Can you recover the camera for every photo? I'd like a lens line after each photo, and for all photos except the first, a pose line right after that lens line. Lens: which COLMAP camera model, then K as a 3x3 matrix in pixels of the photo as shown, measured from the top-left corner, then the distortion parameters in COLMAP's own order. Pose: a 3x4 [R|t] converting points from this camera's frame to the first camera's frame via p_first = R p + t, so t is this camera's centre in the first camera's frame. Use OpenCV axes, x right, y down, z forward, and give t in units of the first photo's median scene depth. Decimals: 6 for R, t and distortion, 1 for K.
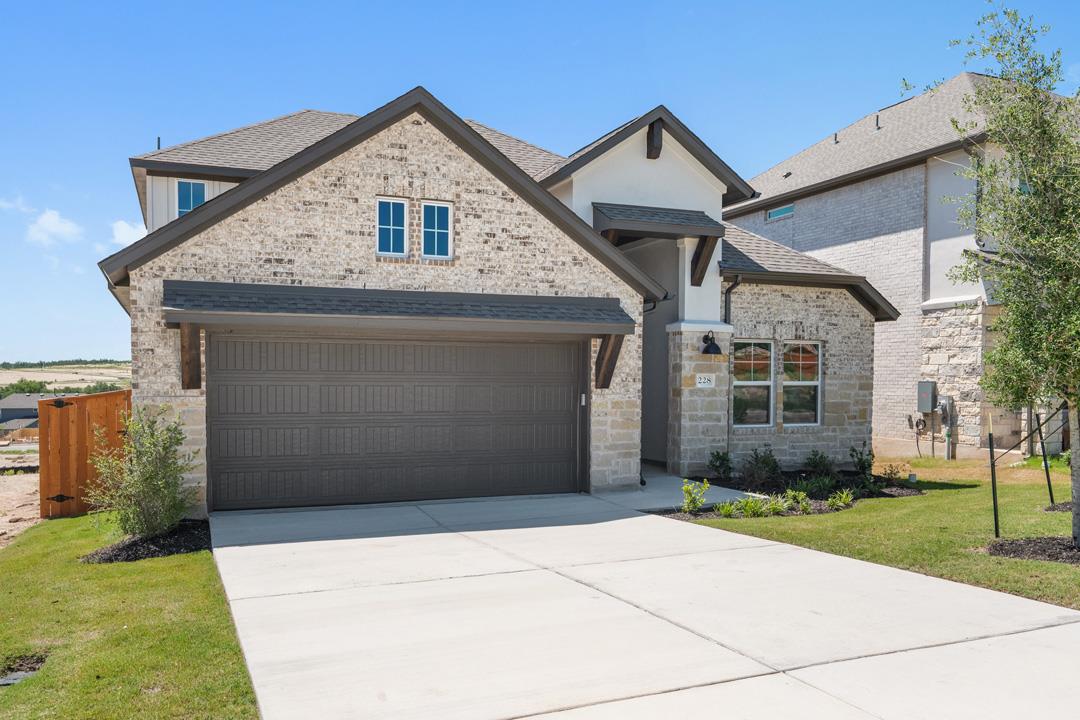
lens RADIAL K [[848.8, 0, 538.5], [0, 848.8, 420.2], [0, 0, 1]] dist [0.030301, 0.001458]
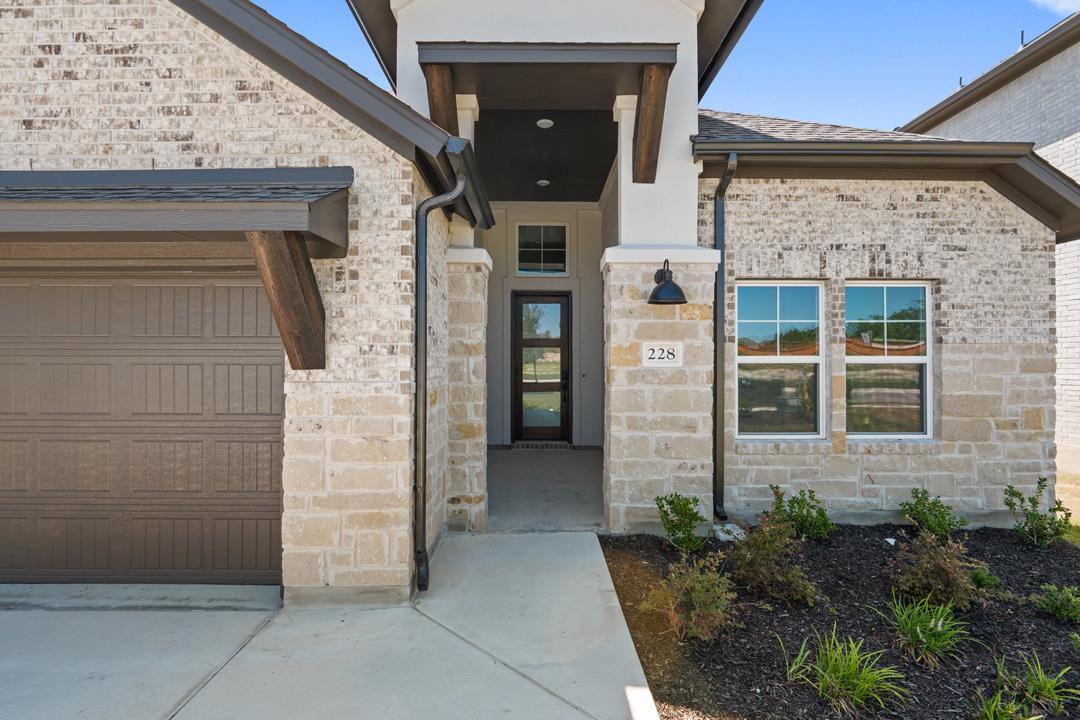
lens RADIAL K [[491.3, 0, 540.0], [0, 491.3, 360.0], [0, 0, 1]] dist [-0.003135, -0.001404]
pose [[0.925975, -0.003176, -0.377571, 0.277381], [-0.015964, 0.998741, -0.047552, -0.031007], [0.377247, 0.050060, 0.924759, 0.785642]]
